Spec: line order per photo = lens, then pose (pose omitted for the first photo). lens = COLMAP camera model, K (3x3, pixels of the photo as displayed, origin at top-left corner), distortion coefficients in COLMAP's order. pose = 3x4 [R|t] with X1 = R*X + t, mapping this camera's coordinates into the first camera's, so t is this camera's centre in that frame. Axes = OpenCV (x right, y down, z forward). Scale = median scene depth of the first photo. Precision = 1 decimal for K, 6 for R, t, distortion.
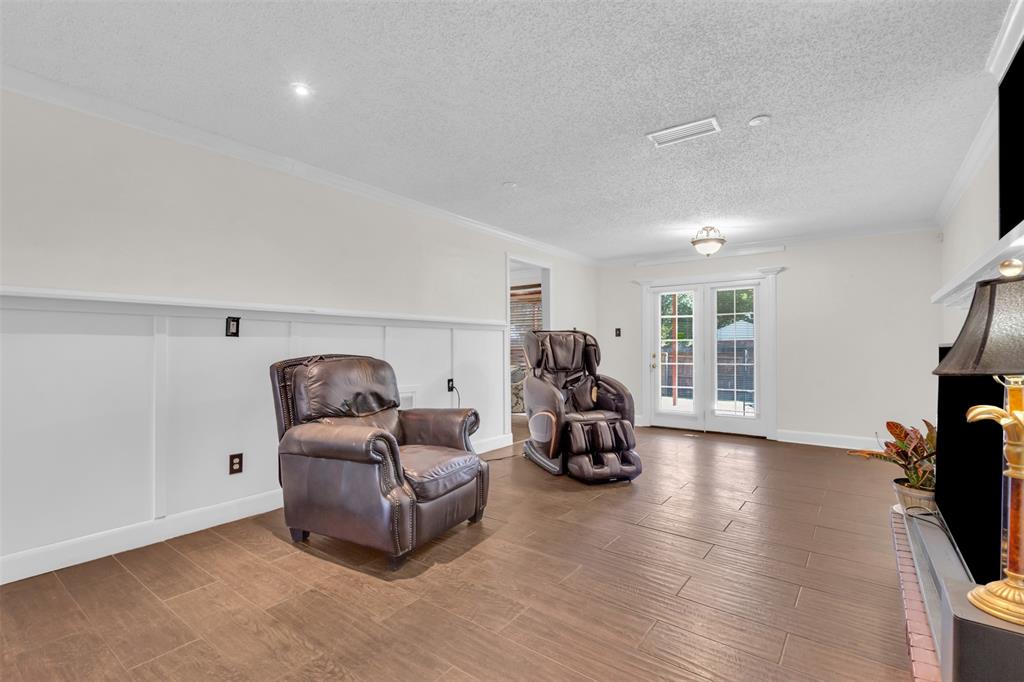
lens RADIAL K [[470.9, 0, 512.6], [0, 470.9, 346.8], [0, 0, 1]] dist [0.002621, -0.000833]
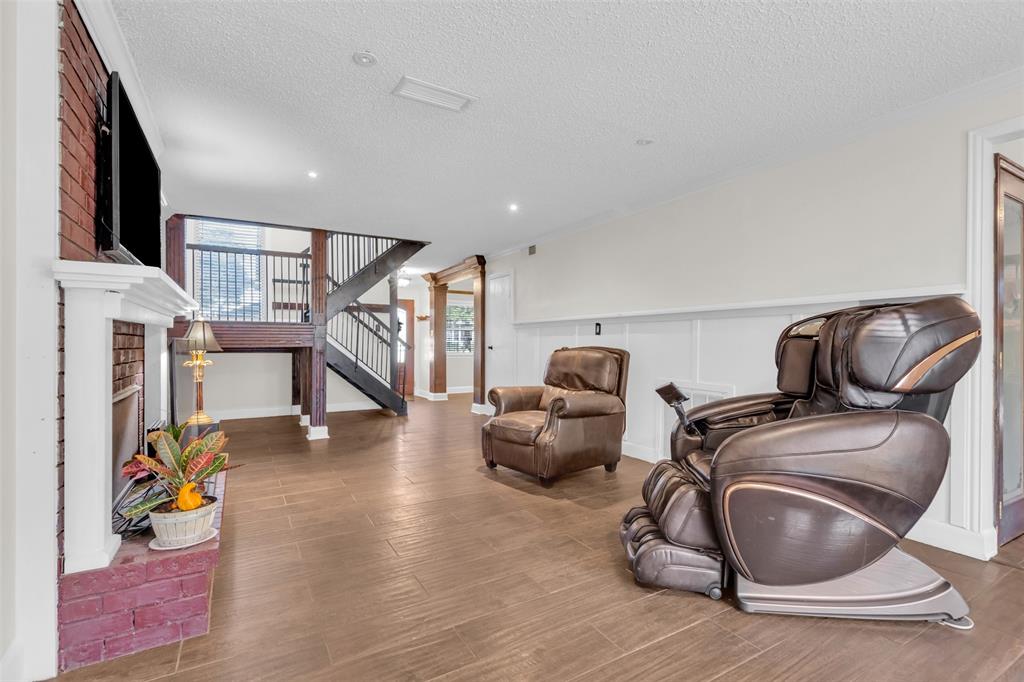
lens RADIAL K [[470.9, 0, 512.6], [0, 470.9, 346.8], [0, 0, 1]] dist [0.002621, -0.000833]
pose [[-0.394667, 0.012118, -0.918744, 1.031913], [0.003939, 0.999926, 0.011496, -0.000396], [0.918816, 0.000918, -0.394685, 1.371080]]
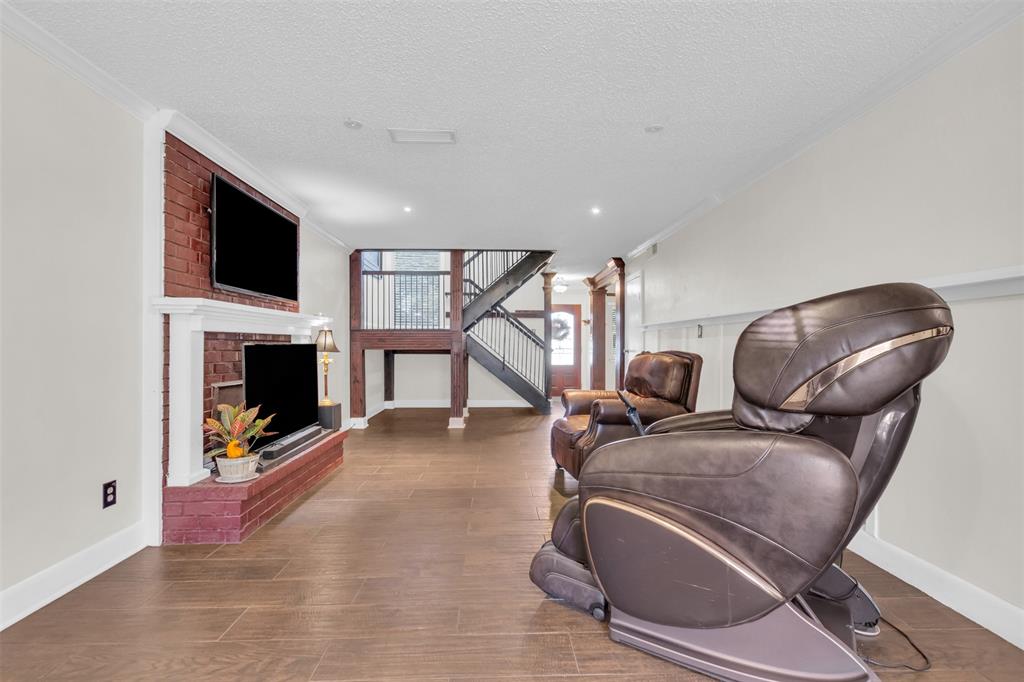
lens RADIAL K [[468.9, 0, 505.8], [0, 468.9, 348.1], [0, 0, 1]] dist [0.001786, 0.000162]
pose [[-0.780460, 0.006926, -0.625168, 0.804260], [0.003978, 0.999973, 0.006112, -0.000425], [0.625193, 0.002283, -0.780466, 1.765053]]
